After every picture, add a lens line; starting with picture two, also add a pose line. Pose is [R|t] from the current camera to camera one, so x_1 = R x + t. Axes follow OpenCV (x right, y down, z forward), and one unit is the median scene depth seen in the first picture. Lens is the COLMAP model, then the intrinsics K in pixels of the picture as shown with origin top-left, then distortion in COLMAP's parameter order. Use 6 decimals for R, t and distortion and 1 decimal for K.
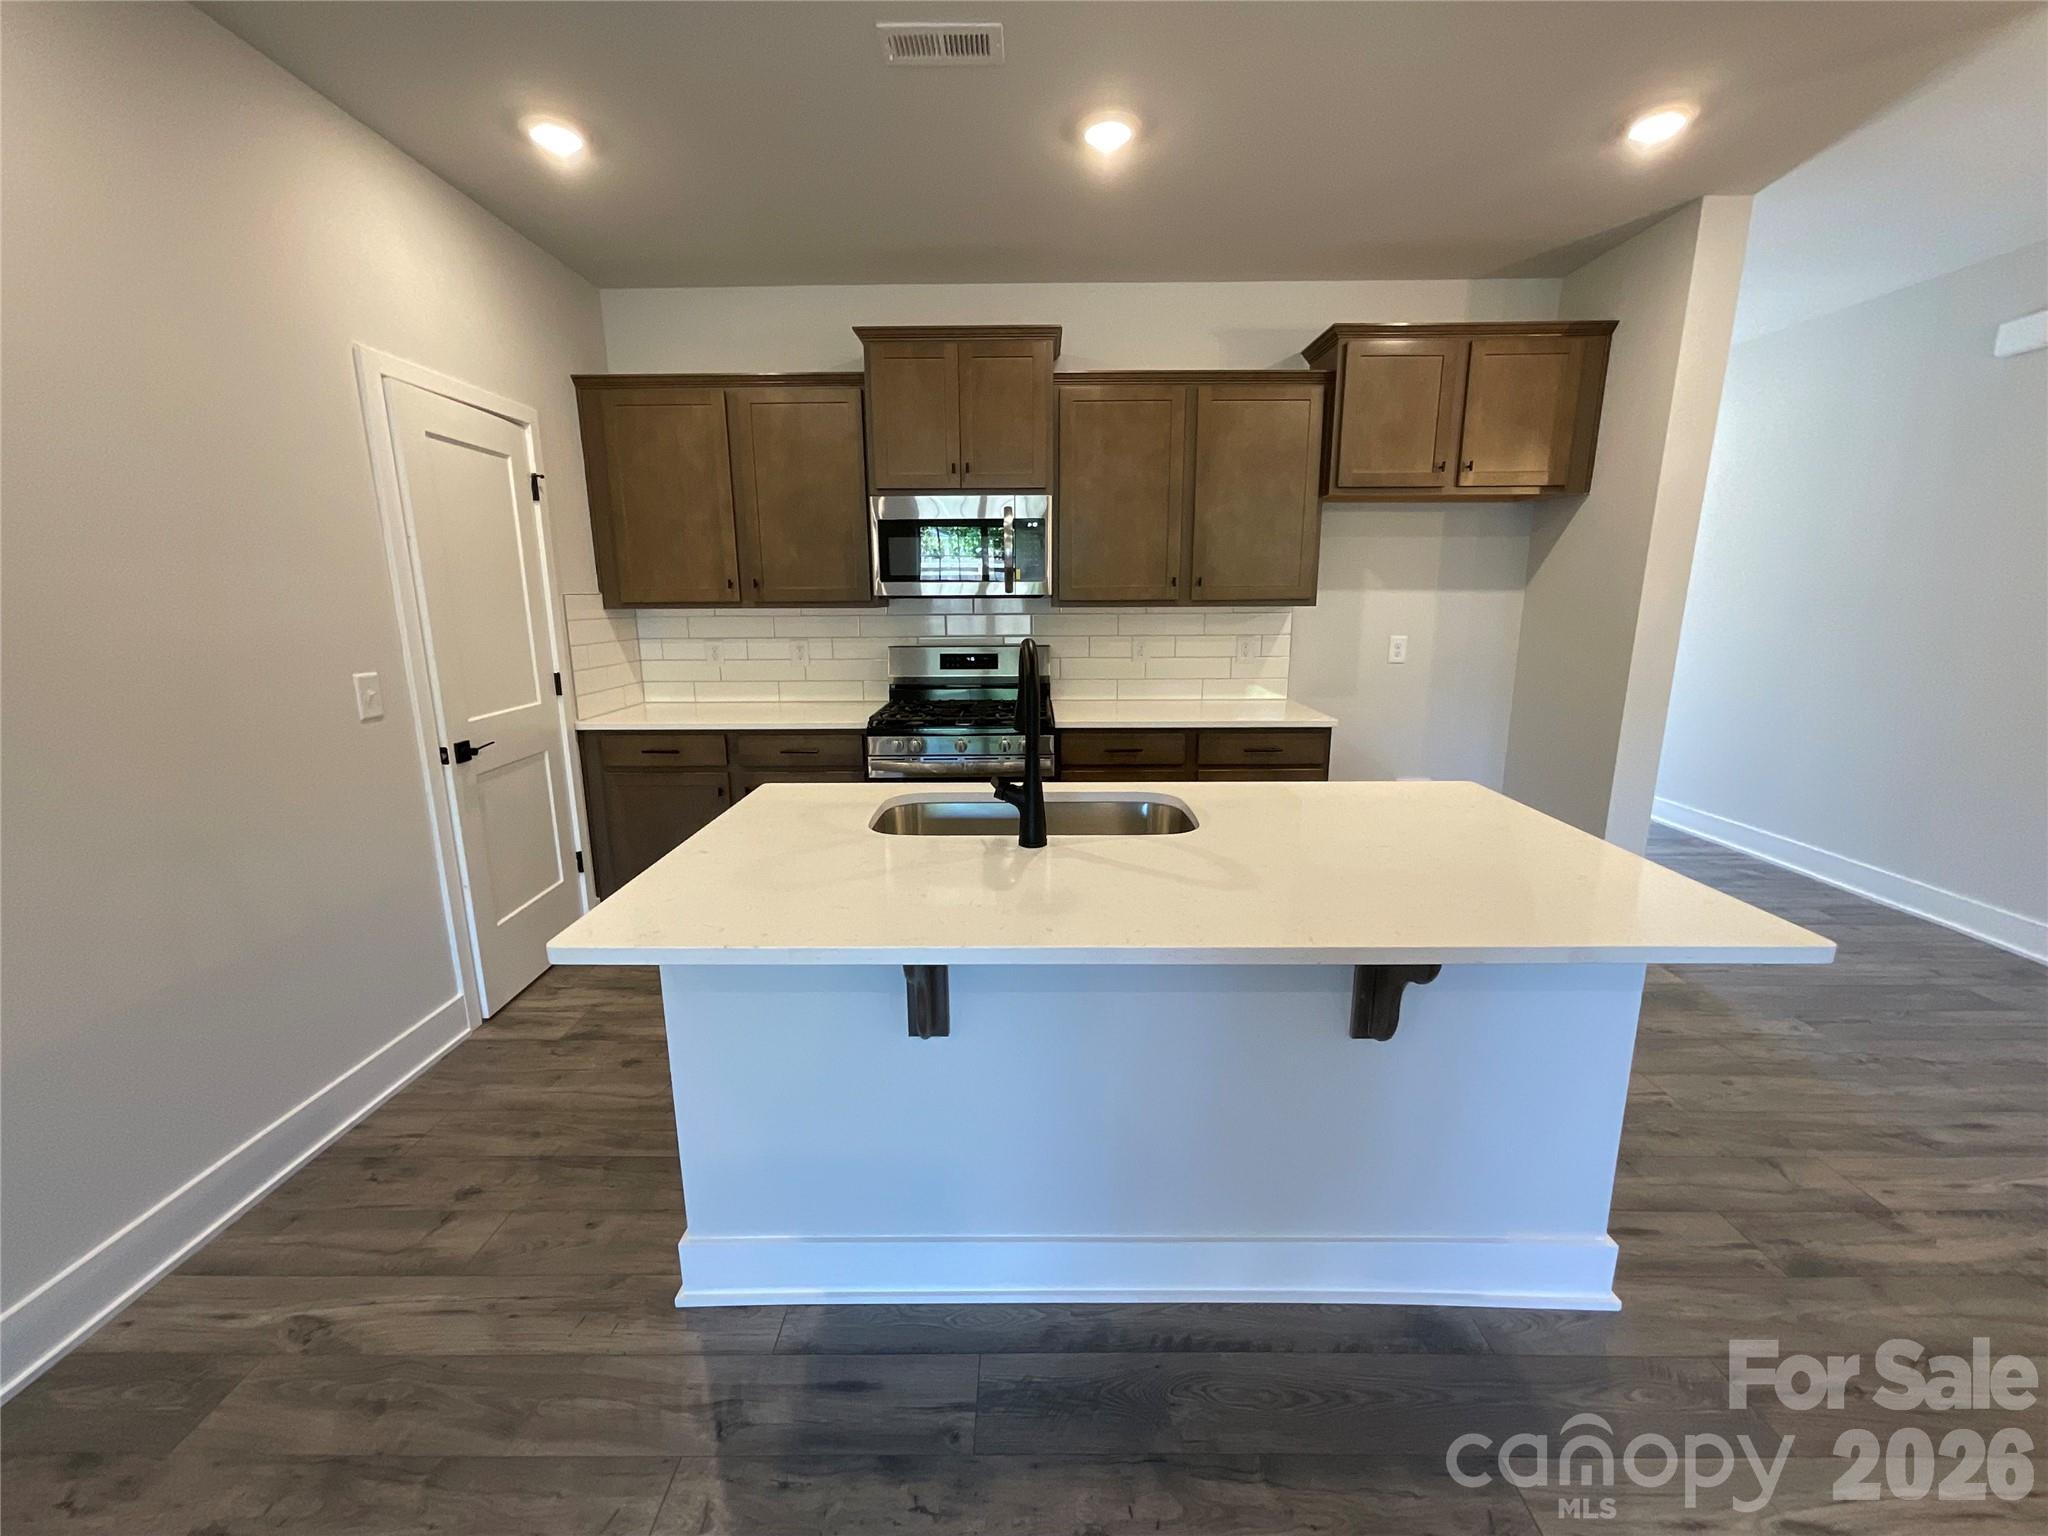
lens RADIAL K [[836.5, 0, 1018.0], [0, 836.5, 762.0], [0, 0, 1]] dist [-0.001090, -0.001040]
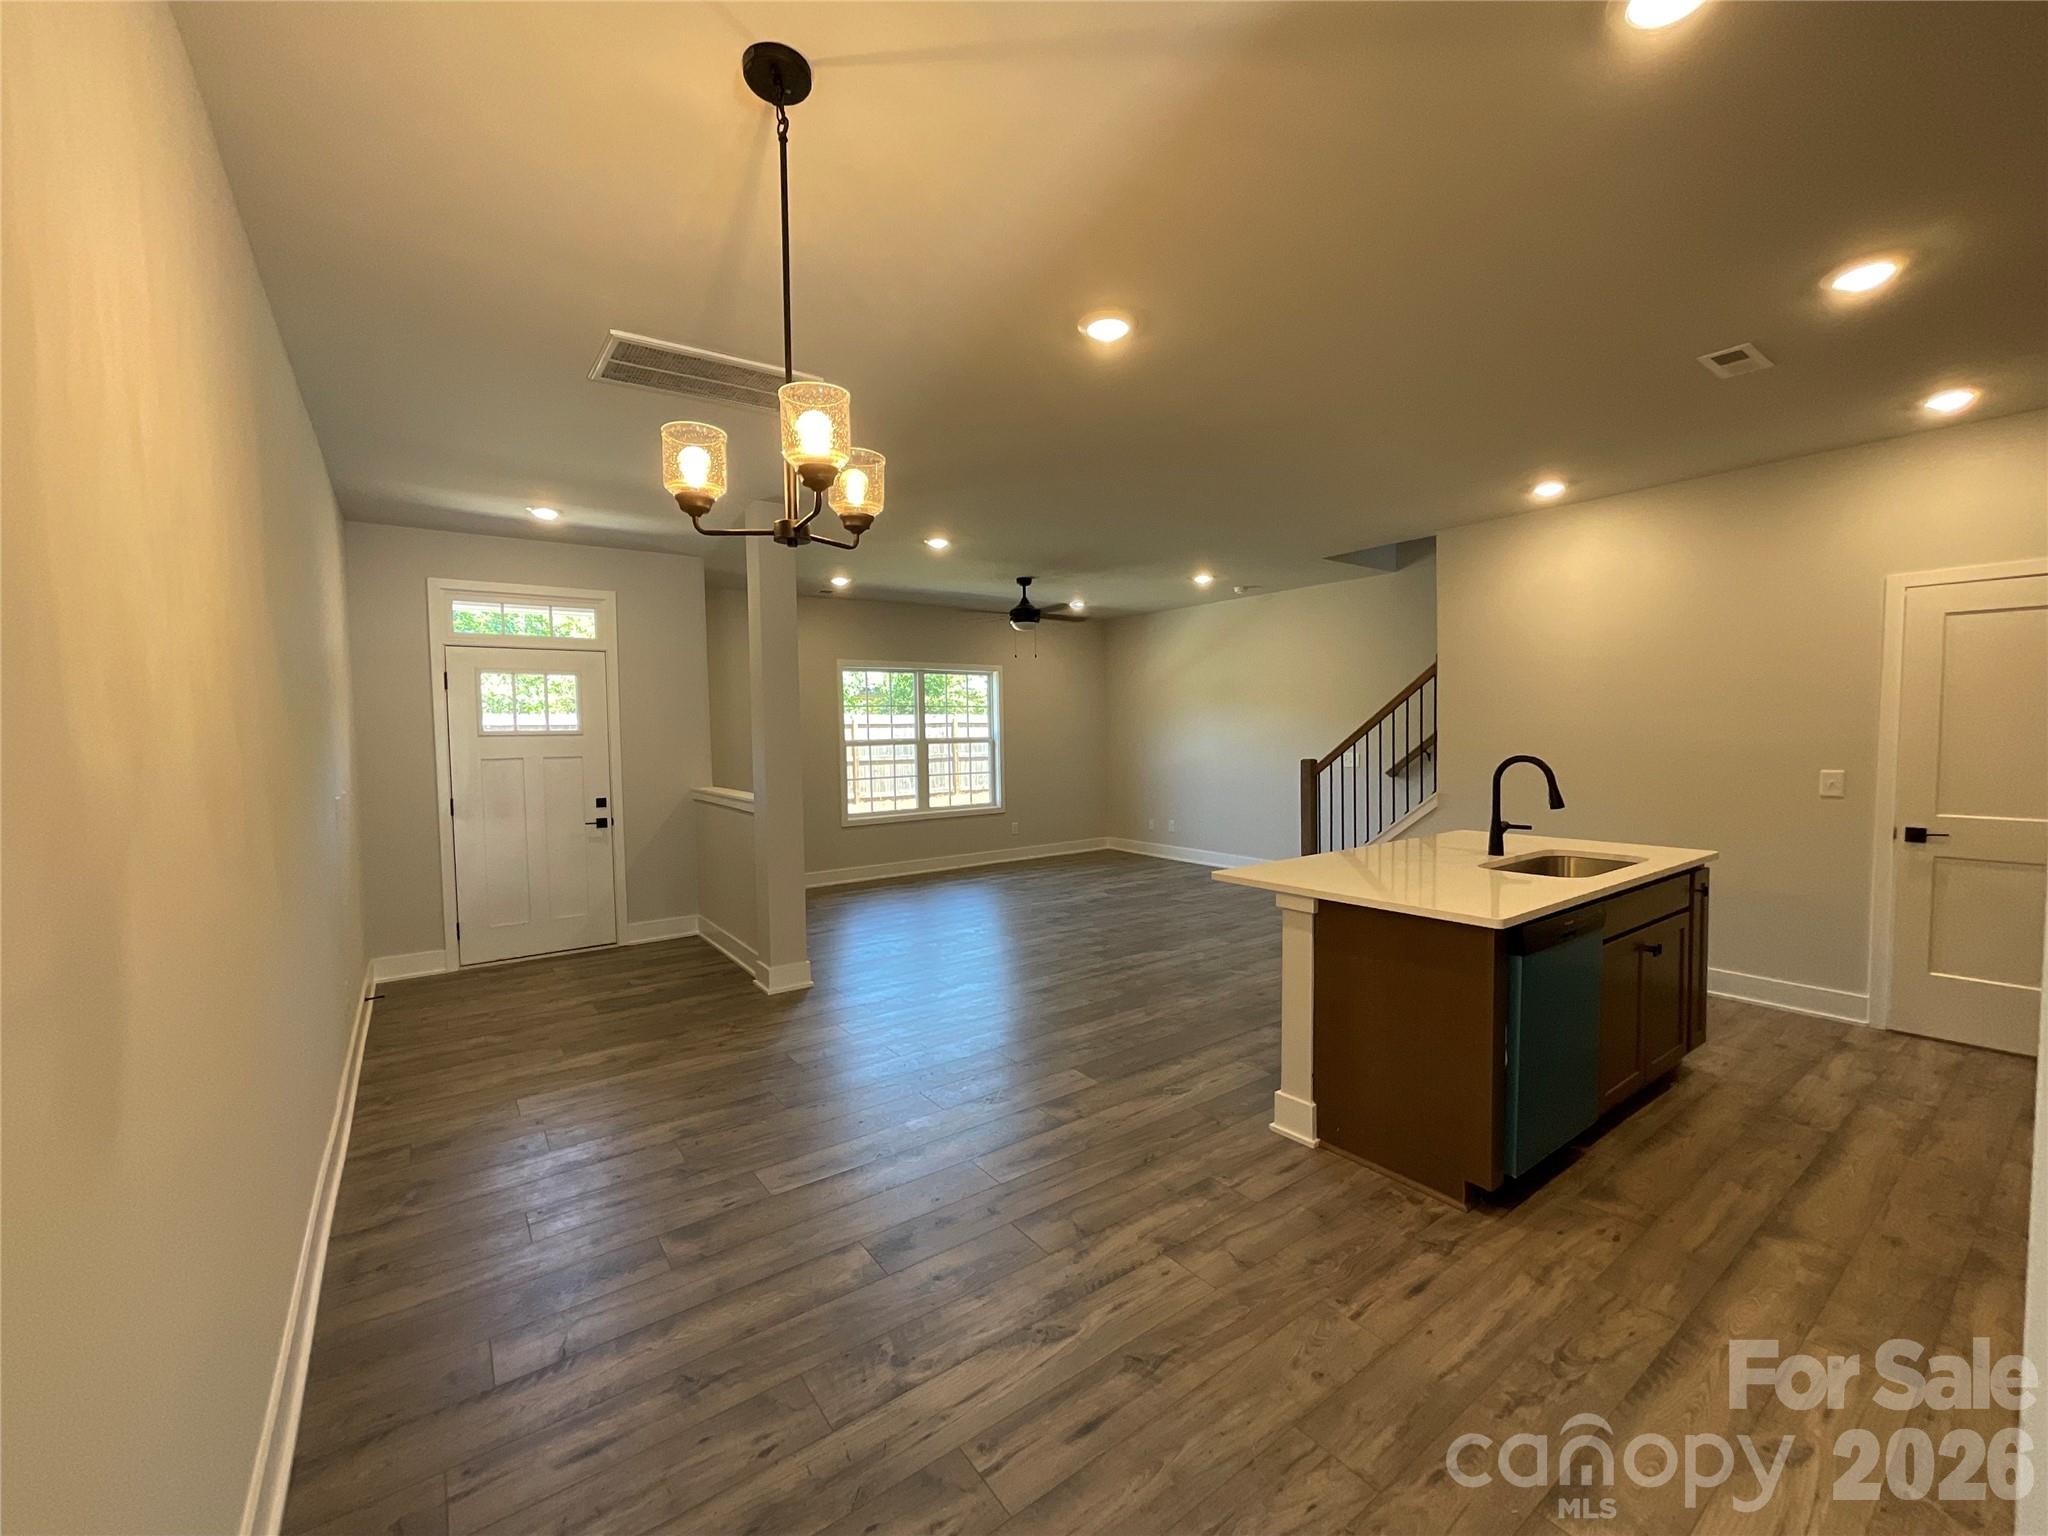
lens RADIAL K [[836.5, 0, 1007.8], [0, 836.5, 762.6], [0, 0, 1]] dist [-0.001090, -0.001040]
pose [[-0.812722, 0.040906, -0.581214, 1.098321], [-0.099179, 0.973262, 0.207183, -0.214417], [0.574149, 0.226027, -0.786934, 0.959259]]
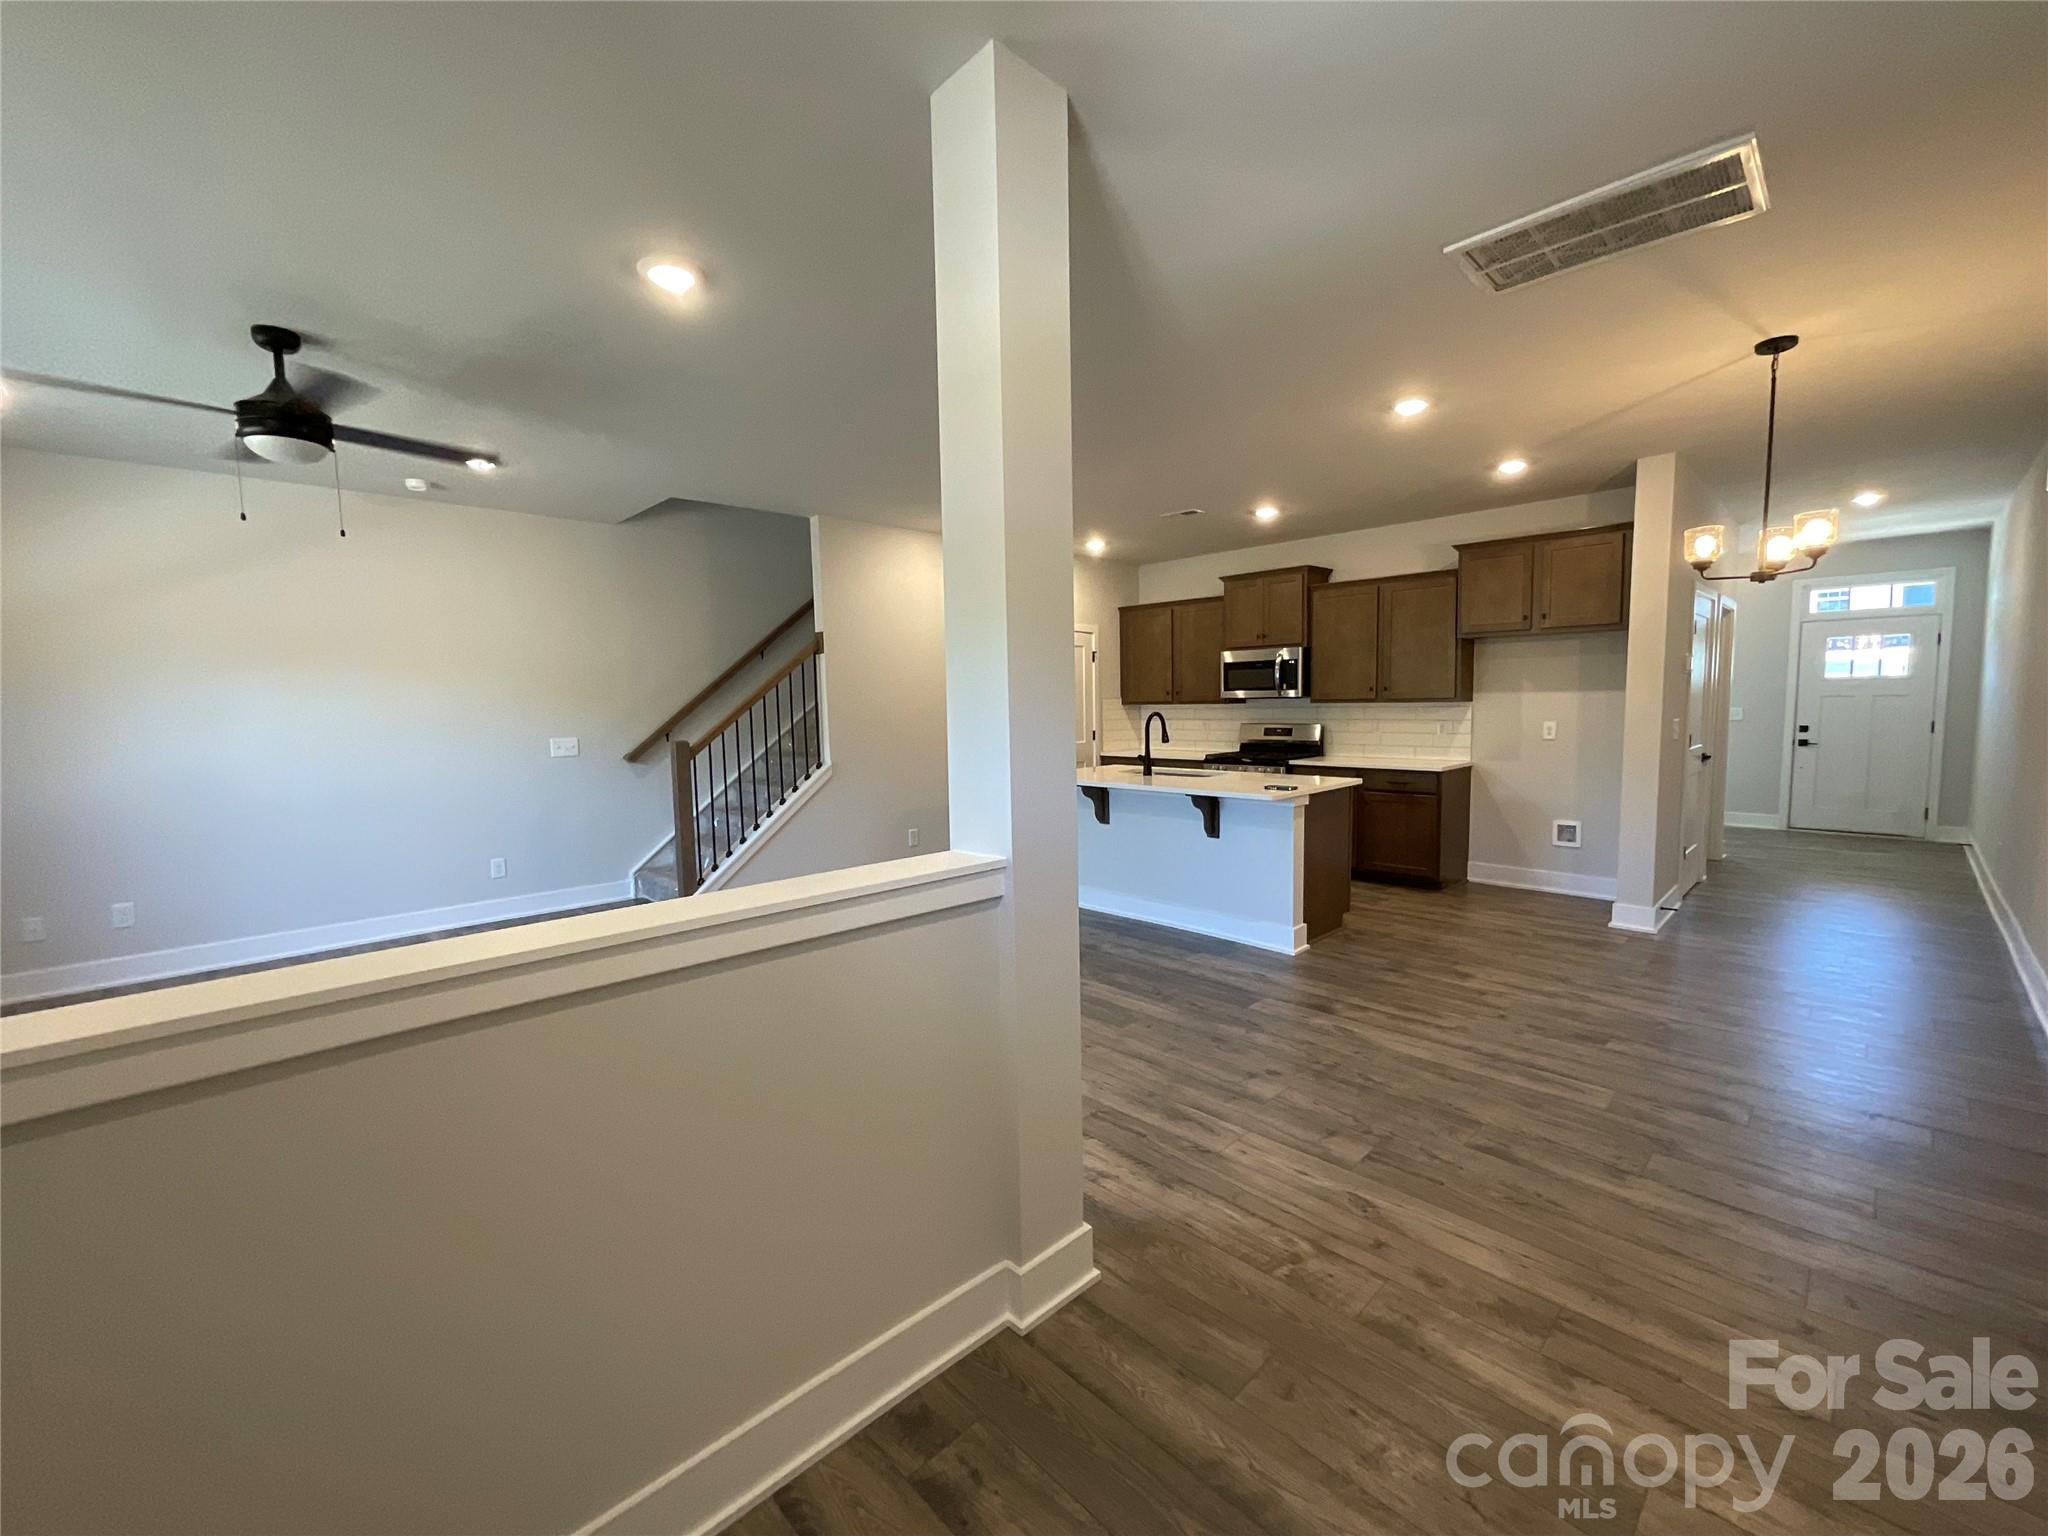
lens RADIAL K [[836.5, 0, 1028.7], [0, 836.5, 769.4], [0, 0, 1]] dist [-0.001090, -0.001040]
pose [[0.705588, 0.051904, -0.706719, 1.004135], [-0.130991, 0.989680, -0.058096, 0.165449], [0.696410, 0.133566, 0.705105, -0.801629]]
